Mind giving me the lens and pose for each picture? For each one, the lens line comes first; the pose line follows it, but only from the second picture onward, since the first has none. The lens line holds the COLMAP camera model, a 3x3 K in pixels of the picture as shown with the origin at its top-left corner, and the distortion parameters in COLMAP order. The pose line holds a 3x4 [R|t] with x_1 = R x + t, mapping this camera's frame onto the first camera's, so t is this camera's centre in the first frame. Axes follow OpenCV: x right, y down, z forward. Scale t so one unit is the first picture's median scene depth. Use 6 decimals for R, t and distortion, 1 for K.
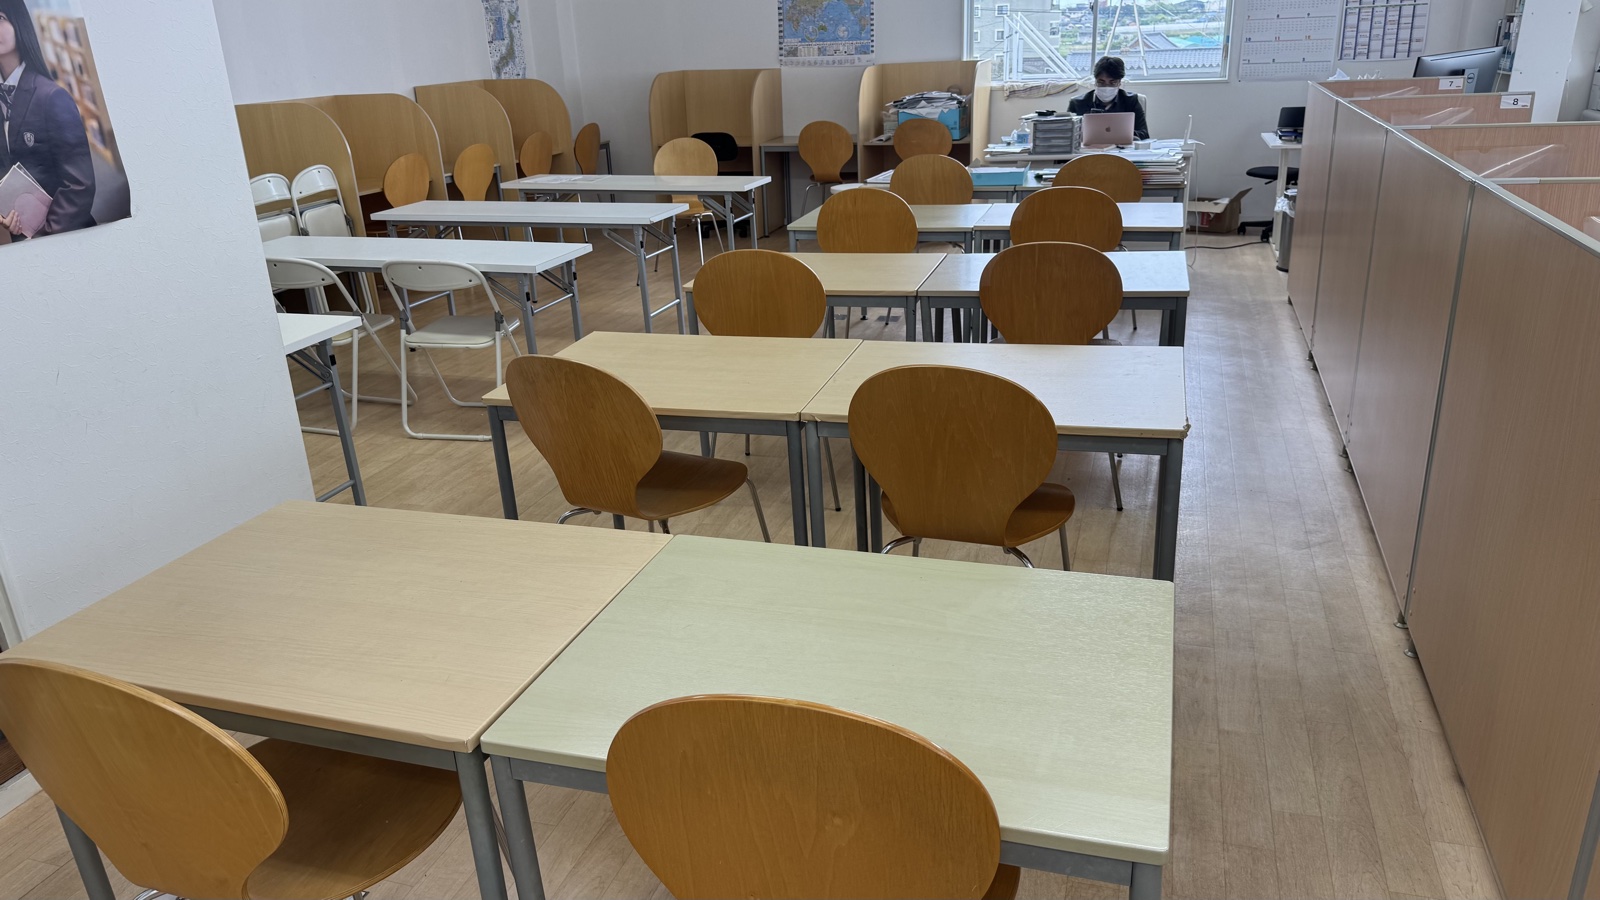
lens RADIAL K [[1131.4, 0, 799.4], [0, 1131.4, 473.4], [0, 0, 1]] dist [-0.008435, -0.004612]
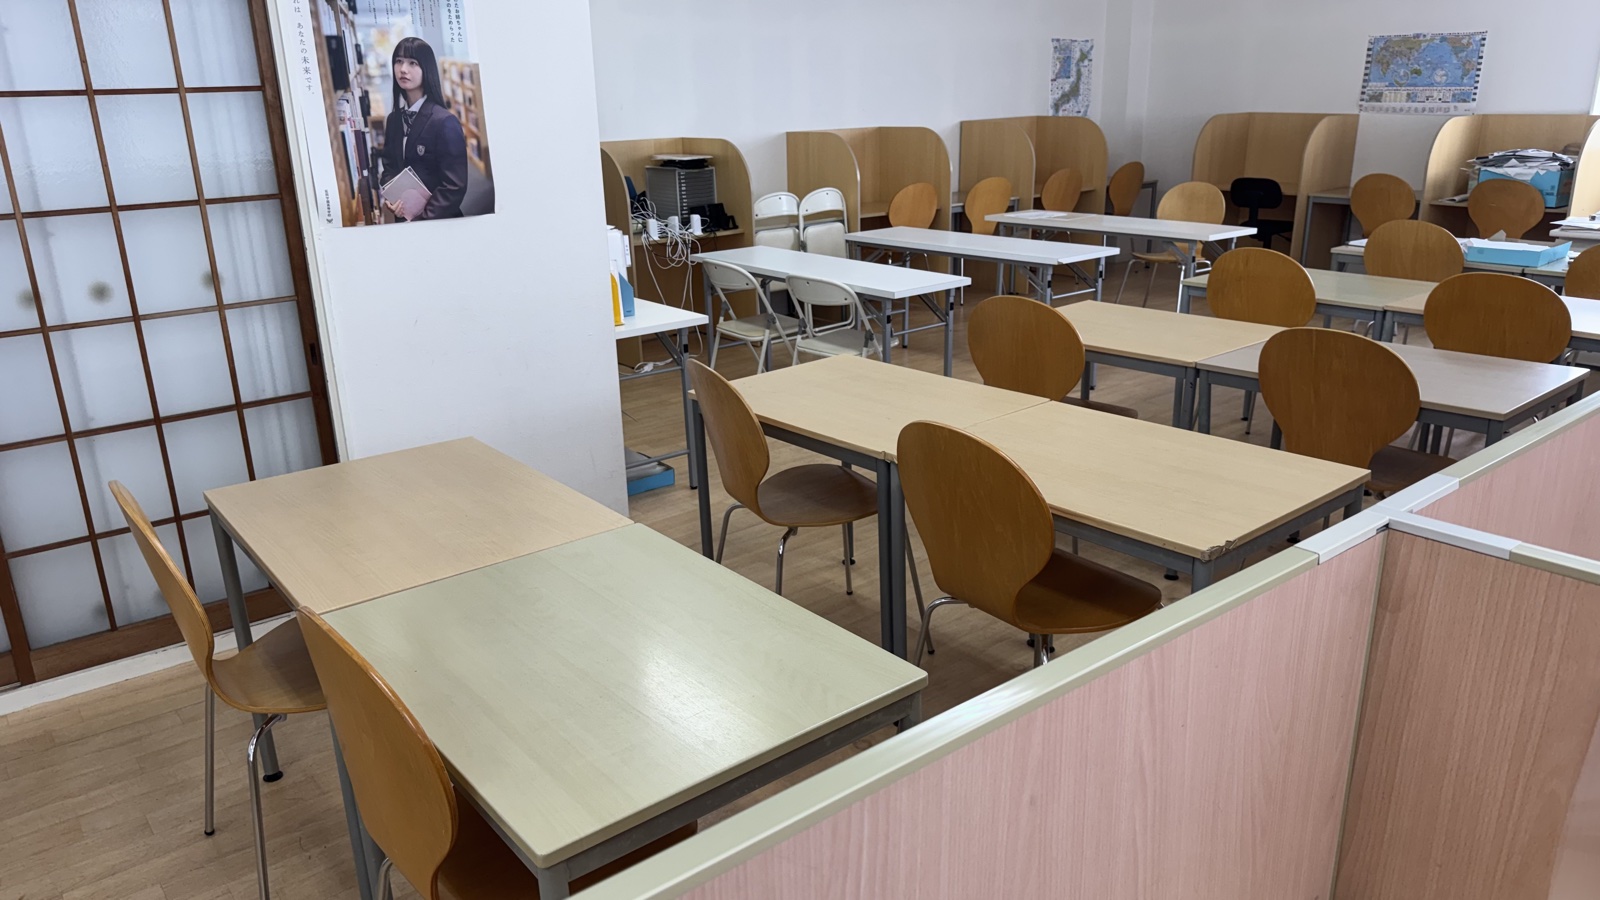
lens RADIAL K [[1152.6, 0, 800.0], [0, 1152.6, 450.0], [0, 0, 1]] dist [0.085205, -0.152234]
pose [[0.852155, 0.175931, -0.492829, 0.138939], [-0.202048, 0.979376, 0.000258, -0.009271], [0.482710, 0.099356, 0.870126, 0.005890]]
